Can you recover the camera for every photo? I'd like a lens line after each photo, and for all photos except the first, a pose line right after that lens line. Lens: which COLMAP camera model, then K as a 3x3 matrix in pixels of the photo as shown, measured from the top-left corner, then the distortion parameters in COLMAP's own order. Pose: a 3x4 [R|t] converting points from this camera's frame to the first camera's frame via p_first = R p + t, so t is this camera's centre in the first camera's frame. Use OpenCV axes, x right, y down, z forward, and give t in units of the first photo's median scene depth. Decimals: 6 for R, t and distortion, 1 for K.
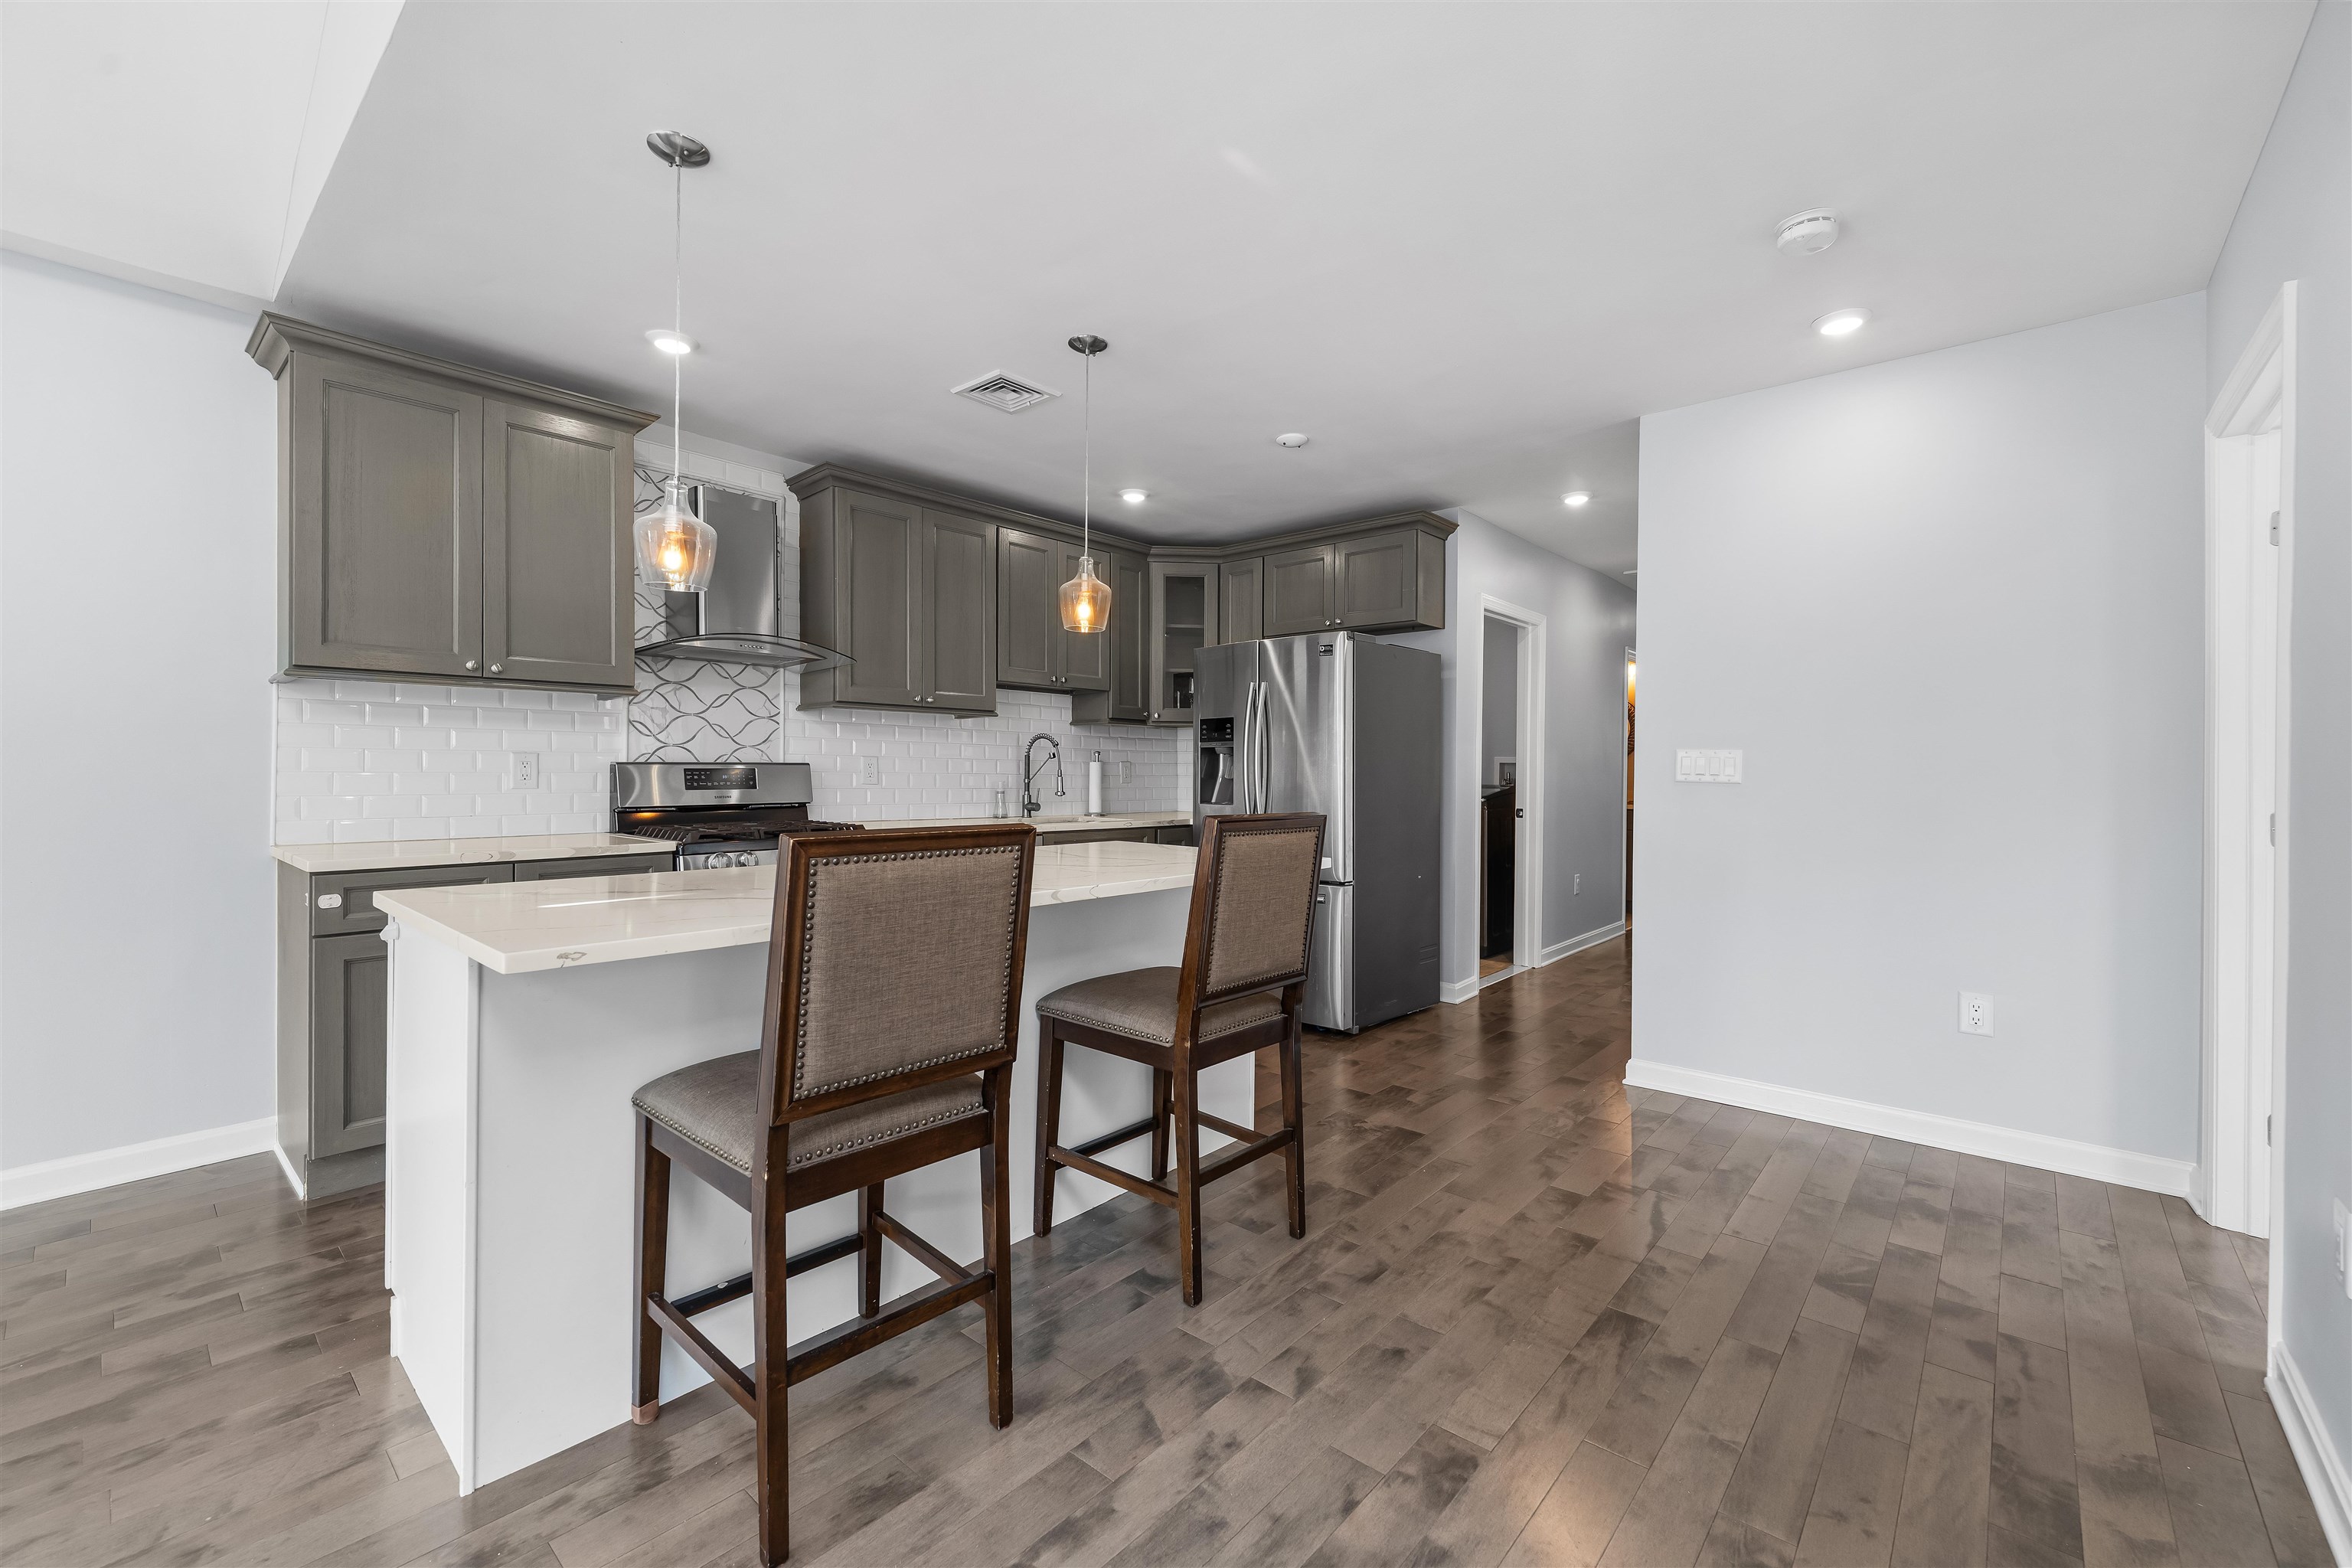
lens RADIAL K [[961.3, 0, 1178.0], [0, 961.3, 764.4], [0, 0, 1]] dist [-0.000529, -0.000393]
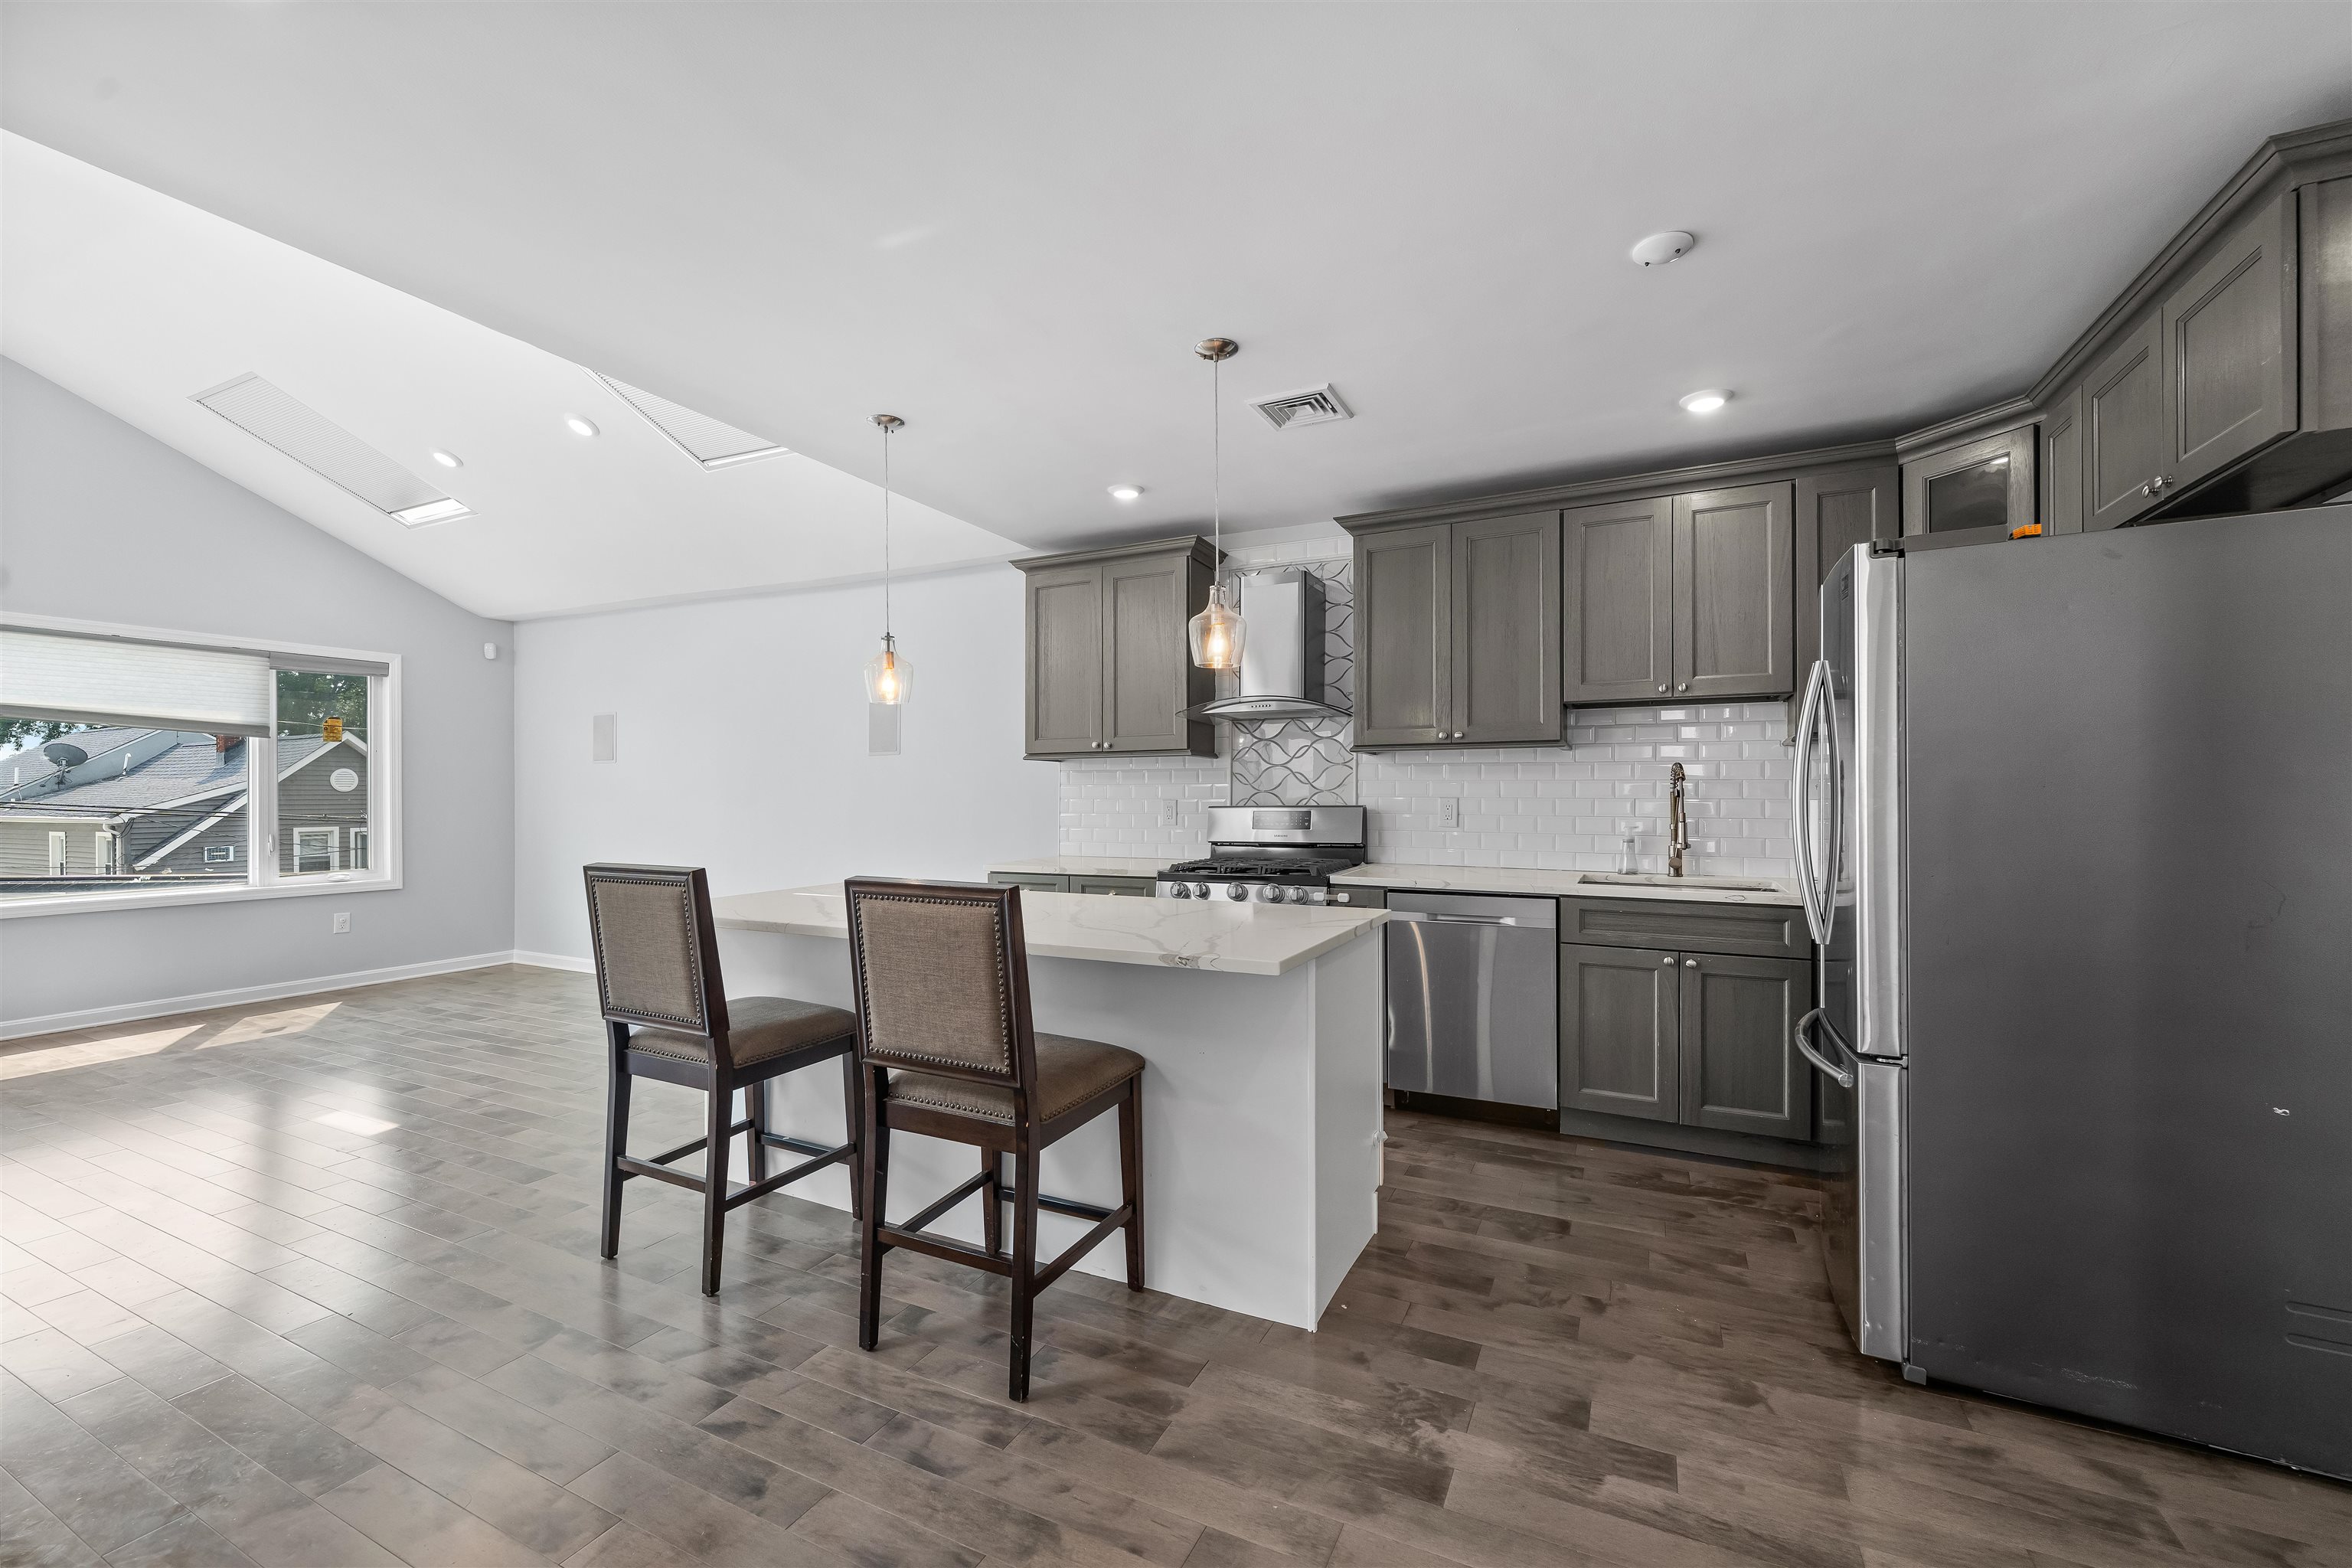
lens RADIAL K [[953.3, 0, 1180.6], [0, 953.3, 789.2], [0, 0, 1]] dist [0.001116, -0.000497]
pose [[0.258225, -0.010803, -0.966024, 0.674251], [0.013209, 0.999883, -0.007651, -0.016831], [0.965994, -0.010785, 0.258338, 0.652850]]
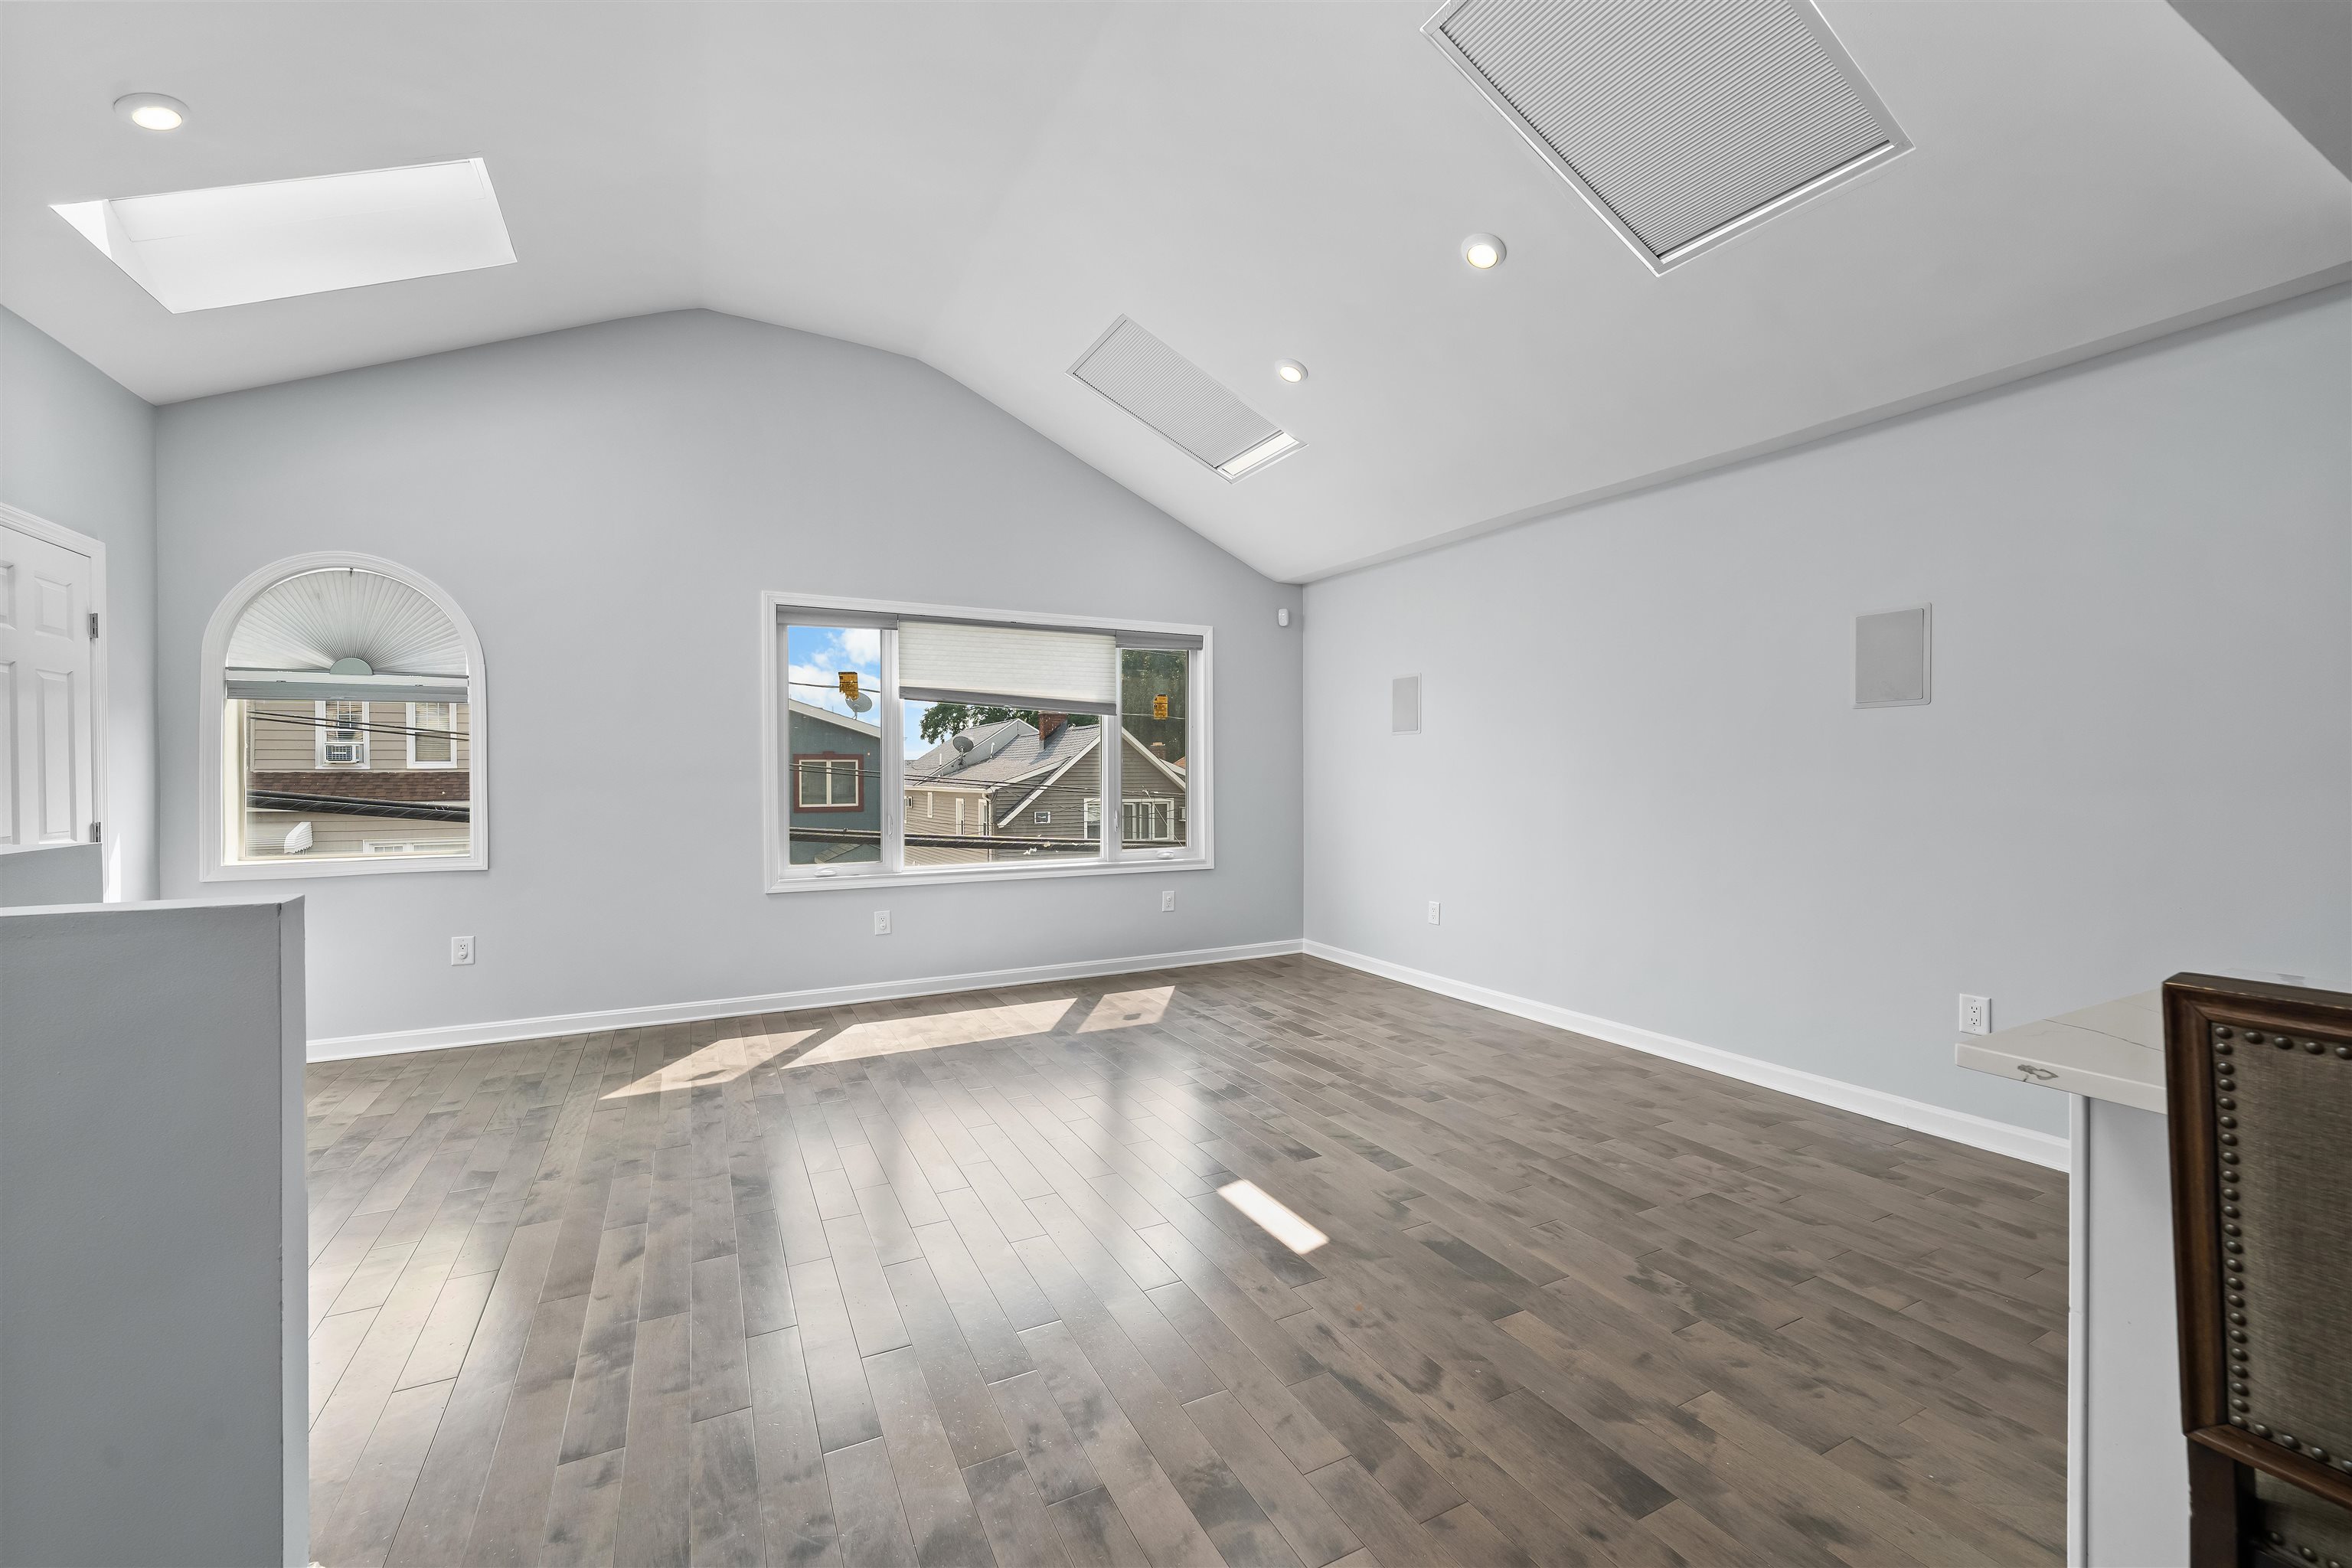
lens RADIAL K [[945.0, 0, 1180.9], [0, 945.0, 777.0], [0, 0, 1]] dist [0.000549, -0.000565]
pose [[-0.362980, -0.001005, -0.931796, 0.158633], [0.008932, 0.999950, -0.004557, -0.022903], [0.931754, -0.009977, -0.362953, 0.250376]]
